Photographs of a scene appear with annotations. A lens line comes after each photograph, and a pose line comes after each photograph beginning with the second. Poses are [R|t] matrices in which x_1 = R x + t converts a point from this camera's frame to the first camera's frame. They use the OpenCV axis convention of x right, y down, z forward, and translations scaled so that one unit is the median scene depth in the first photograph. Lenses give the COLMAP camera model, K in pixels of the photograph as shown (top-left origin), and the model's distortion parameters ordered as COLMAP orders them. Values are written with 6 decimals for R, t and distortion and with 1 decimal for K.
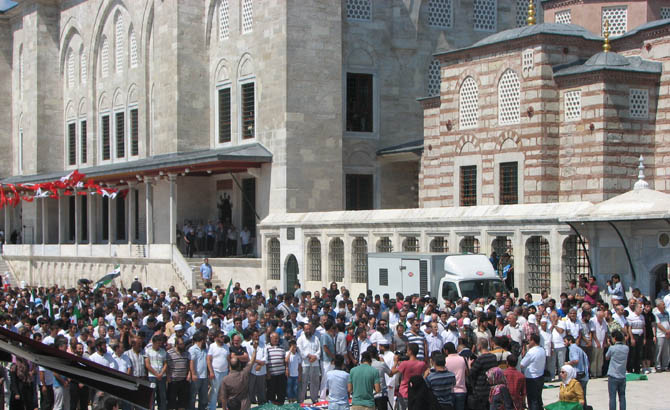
lens RADIAL K [[1361.0, 0, 306.1], [0, 1361.0, 238.7], [0, 0, 1]] dist [0.030714, 0.705708]
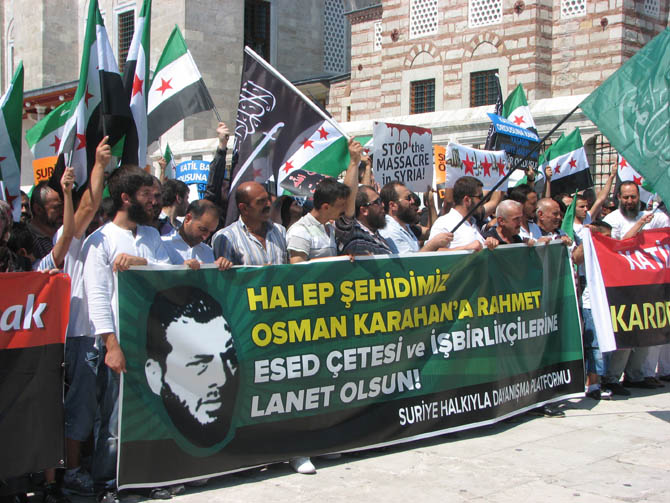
lens RADIAL K [[971.8, 0, 334.3], [0, 971.8, 275.6], [0, 0, 1]] dist [-0.016153, 0.138978]
pose [[0.971339, 0.002763, 0.237684, -0.081041], [-0.013952, 0.998871, 0.045407, 0.043011], [-0.237290, -0.047422, 0.970281, 0.420543]]
